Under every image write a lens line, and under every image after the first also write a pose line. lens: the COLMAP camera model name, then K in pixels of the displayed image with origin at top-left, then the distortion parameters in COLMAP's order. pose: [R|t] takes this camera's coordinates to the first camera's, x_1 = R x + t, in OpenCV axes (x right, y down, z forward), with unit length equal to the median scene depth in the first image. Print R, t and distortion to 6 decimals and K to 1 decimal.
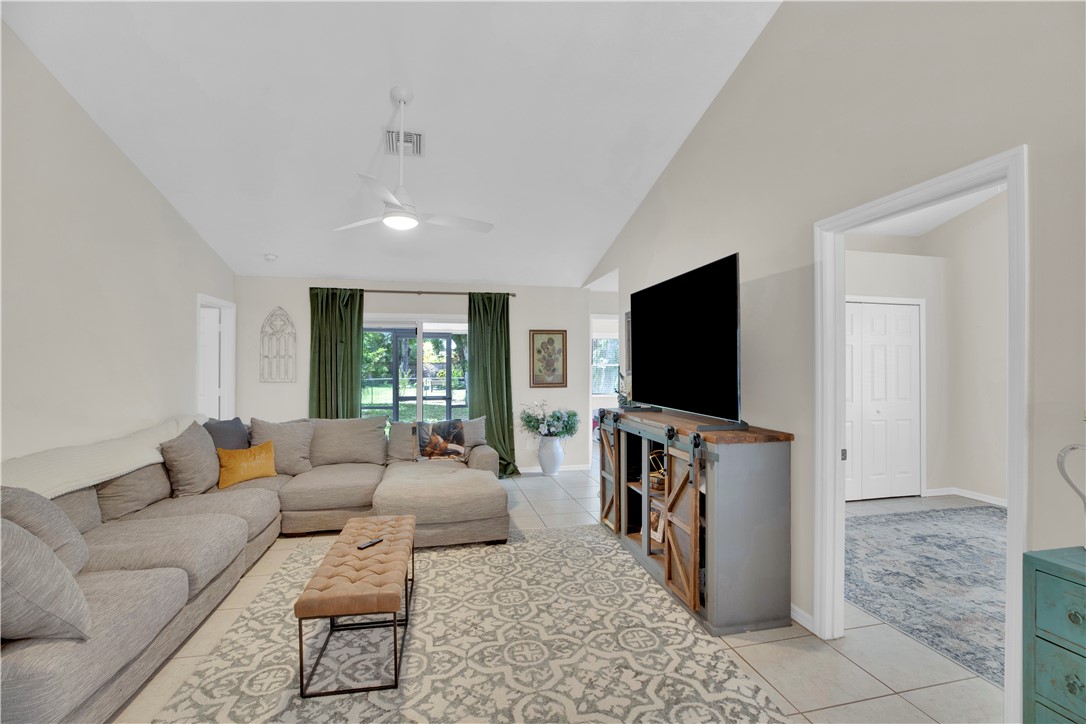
lens RADIAL K [[499.3, 0, 550.2], [0, 499.3, 361.3], [0, 0, 1]] dist [-0.033453, 0.004634]
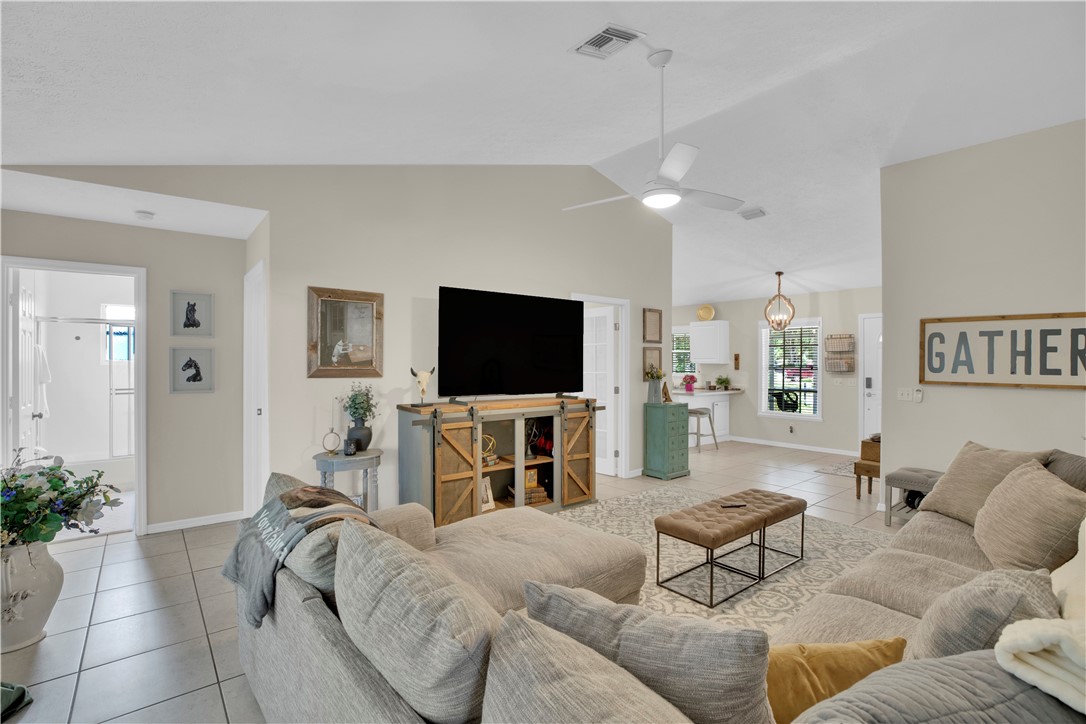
lens RADIAL K [[499.3, 0, 547.5], [0, 499.3, 360.2], [0, 0, 1]] dist [-0.033453, 0.004634]
pose [[-0.452131, -0.000860, 0.891951, -1.175075], [-0.009090, 0.999952, -0.003643, 0.012180], [-0.891905, -0.009755, -0.452117, 1.848853]]
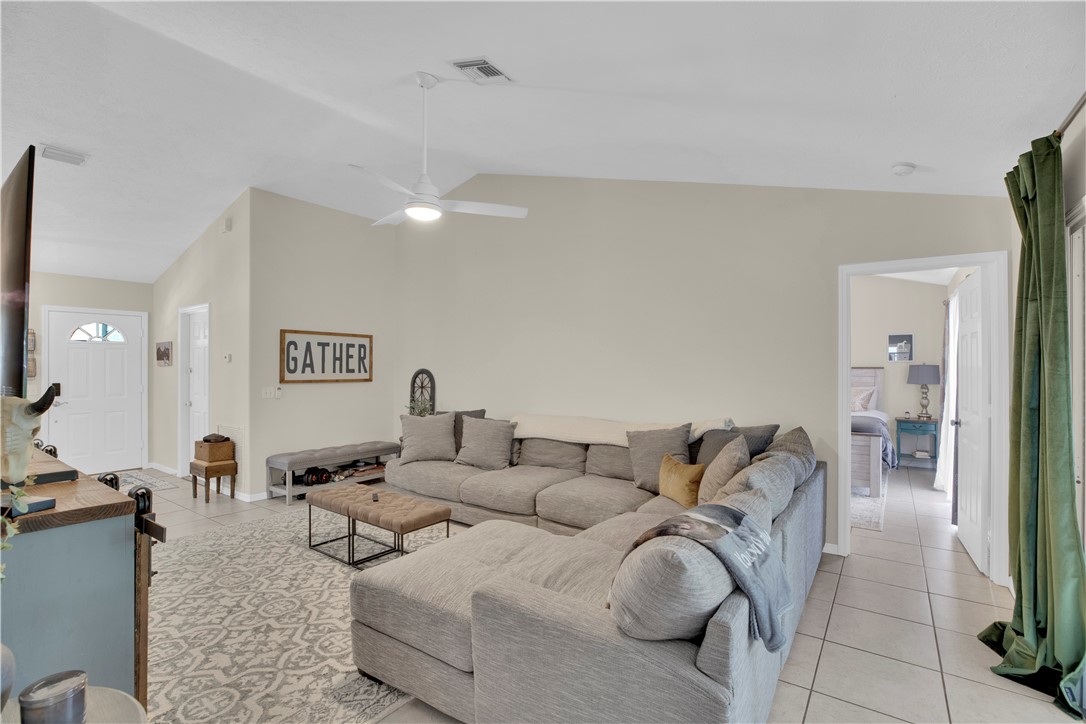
lens RADIAL K [[499.3, 0, 548.2], [0, 499.3, 361.8], [0, 0, 1]] dist [-0.033453, 0.004634]
pose [[-0.742320, -0.006675, -0.670012, 0.182415], [0.002627, 0.999914, -0.012872, 0.017479], [0.670040, -0.011316, -0.742239, 2.167084]]
